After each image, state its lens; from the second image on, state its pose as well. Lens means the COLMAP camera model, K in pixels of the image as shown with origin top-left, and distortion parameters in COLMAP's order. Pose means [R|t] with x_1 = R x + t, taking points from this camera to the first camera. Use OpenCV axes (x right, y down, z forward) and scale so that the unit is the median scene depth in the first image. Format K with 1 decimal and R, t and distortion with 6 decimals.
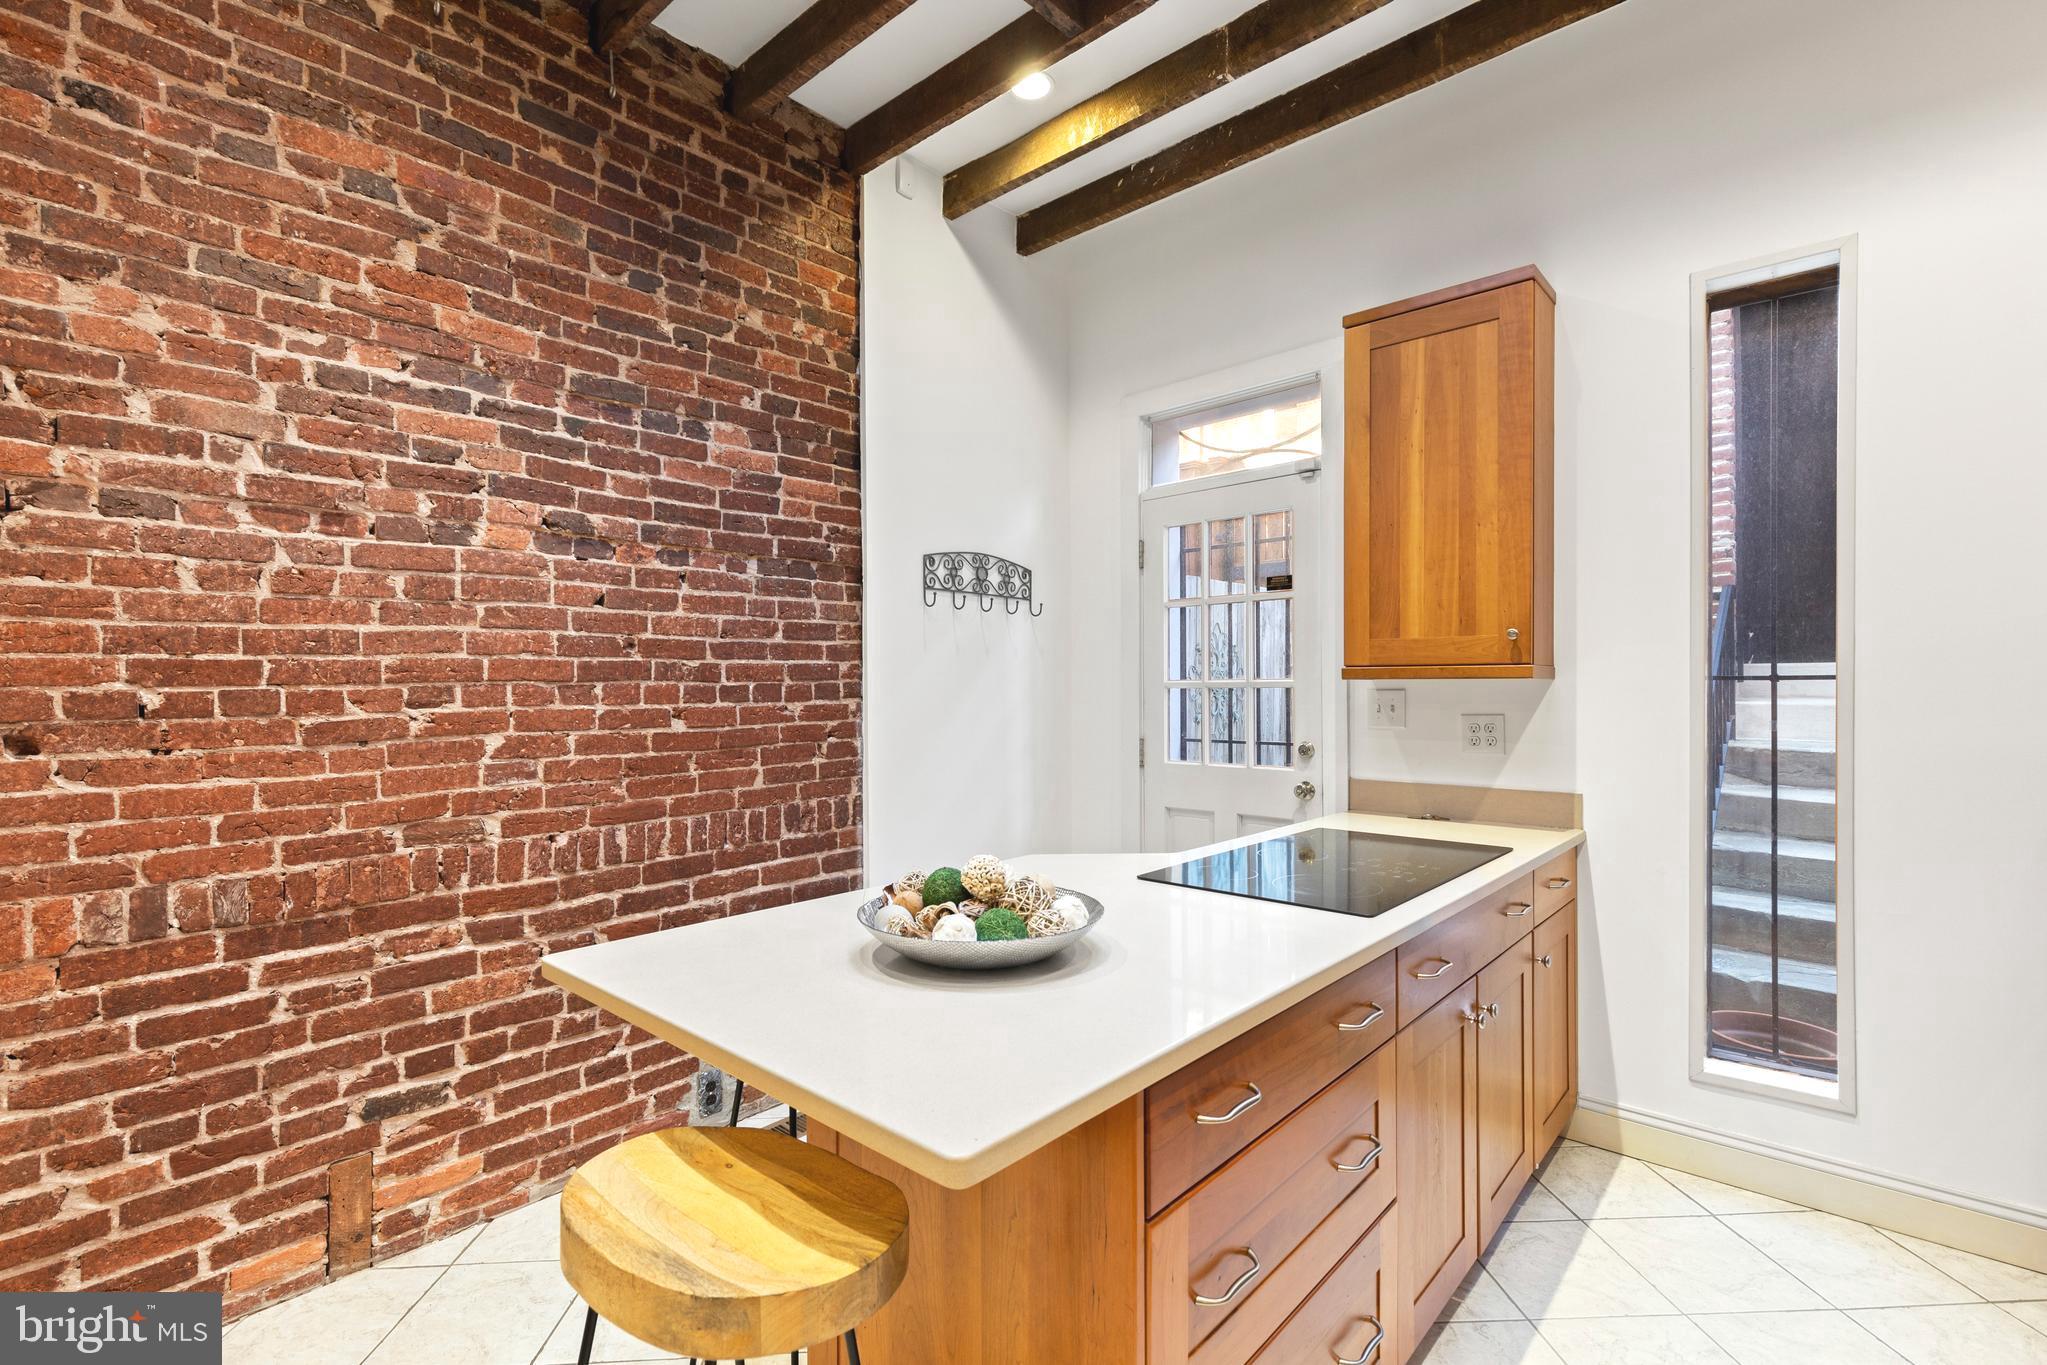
lens RADIAL K [[928.9, 0, 1025.3], [0, 928.9, 682.6], [0, 0, 1]] dist [-0.001553, -0.000947]
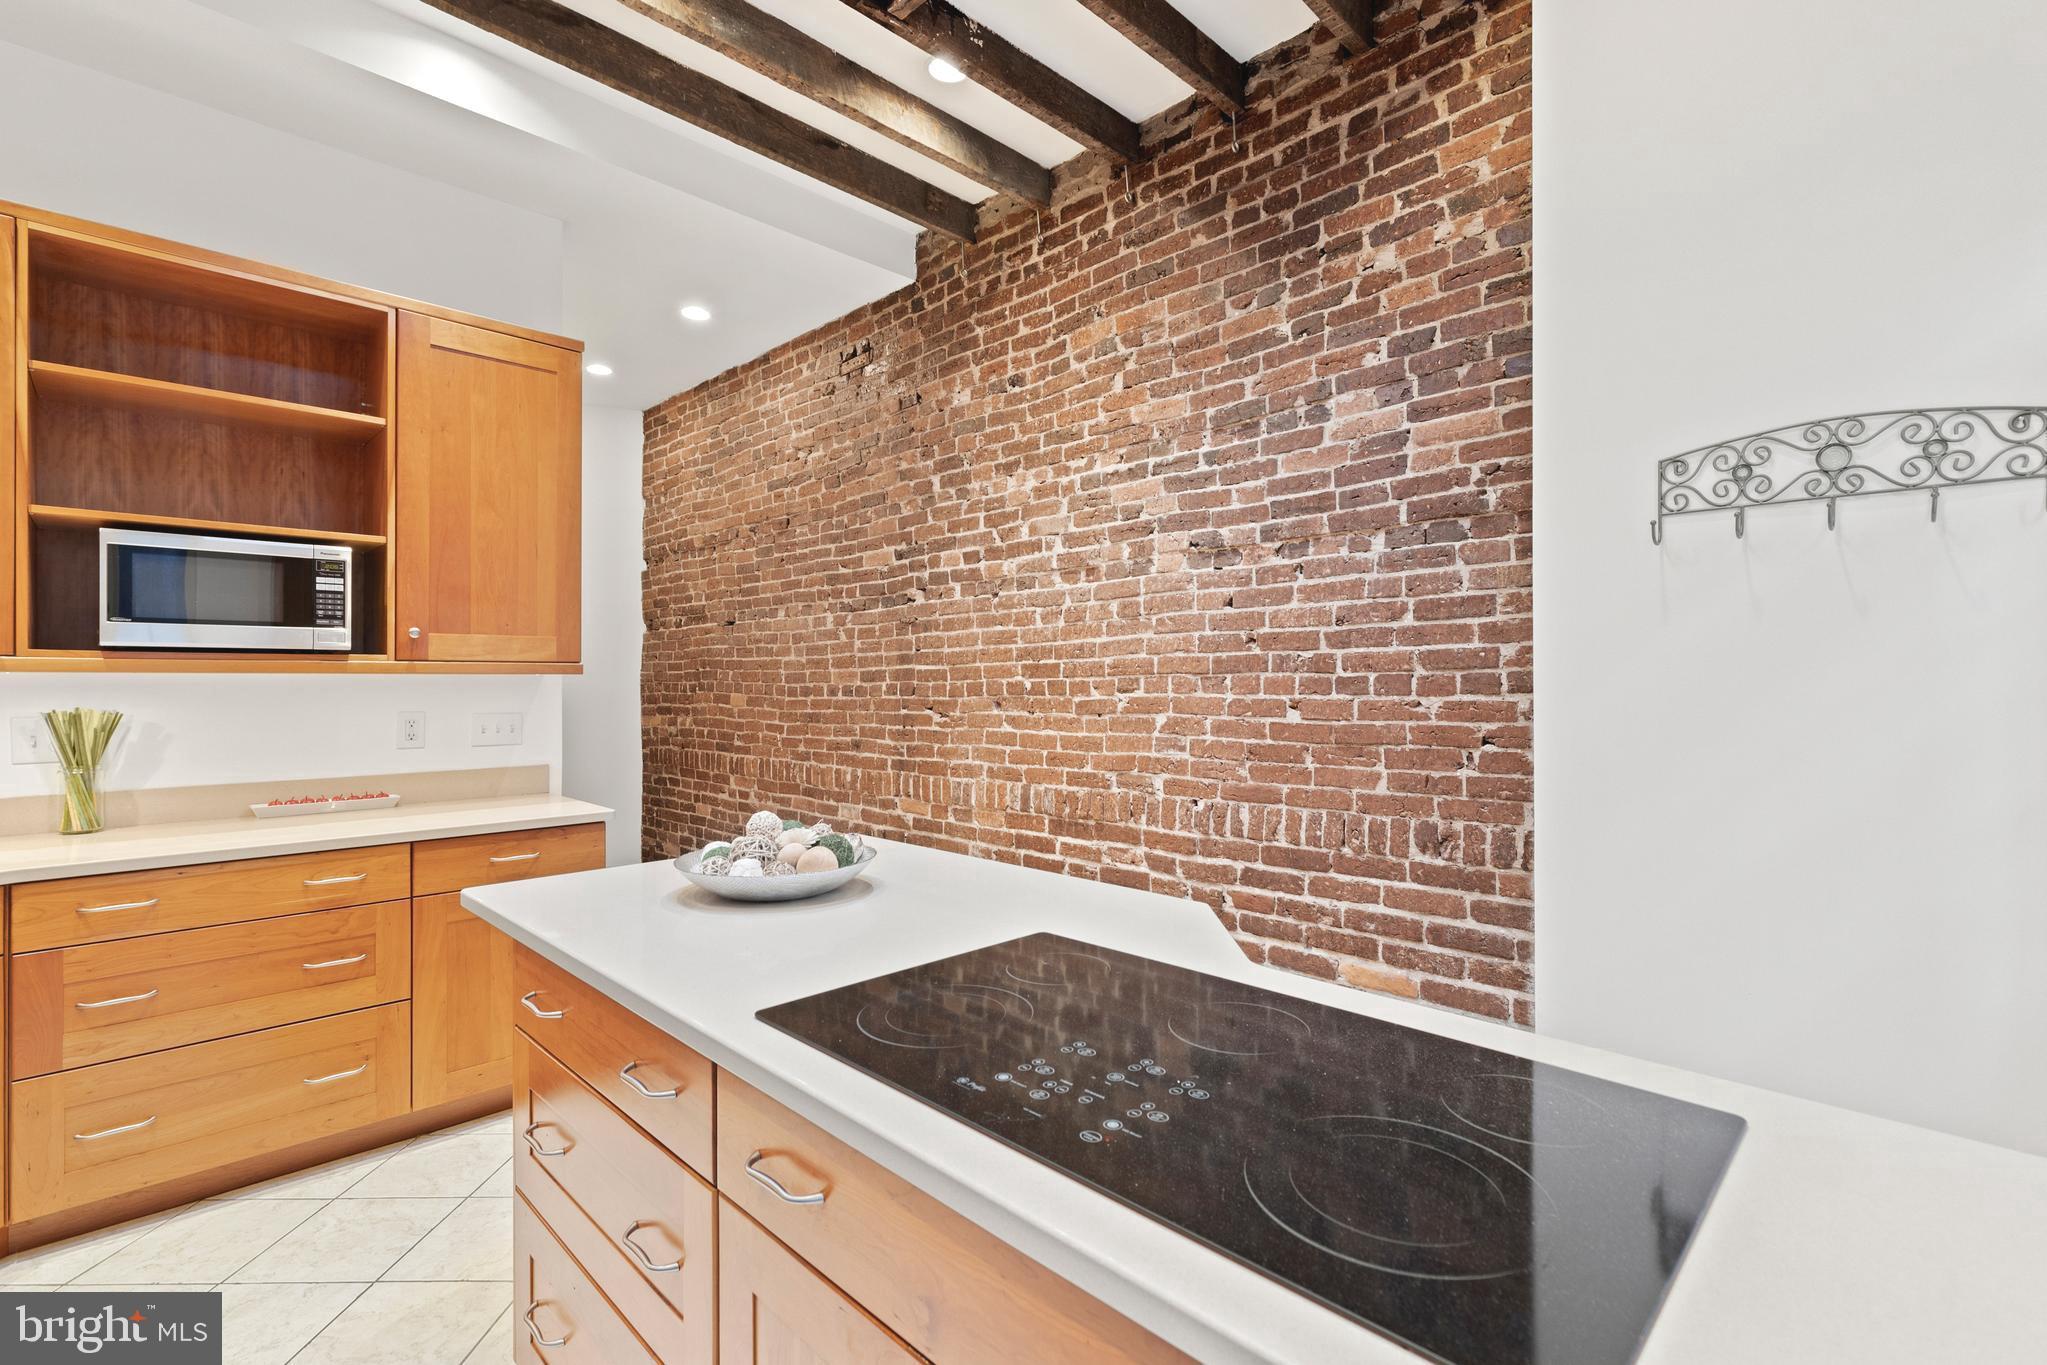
lens RADIAL K [[928.9, 0, 1025.8], [0, 928.9, 683.7], [0, 0, 1]] dist [-0.001553, -0.000947]
pose [[-0.067756, -0.000232, -0.997702, 0.674187], [-0.000232, 1.000000, -0.000217, 0.011257], [0.997702, 0.000217, -0.067756, 0.803139]]
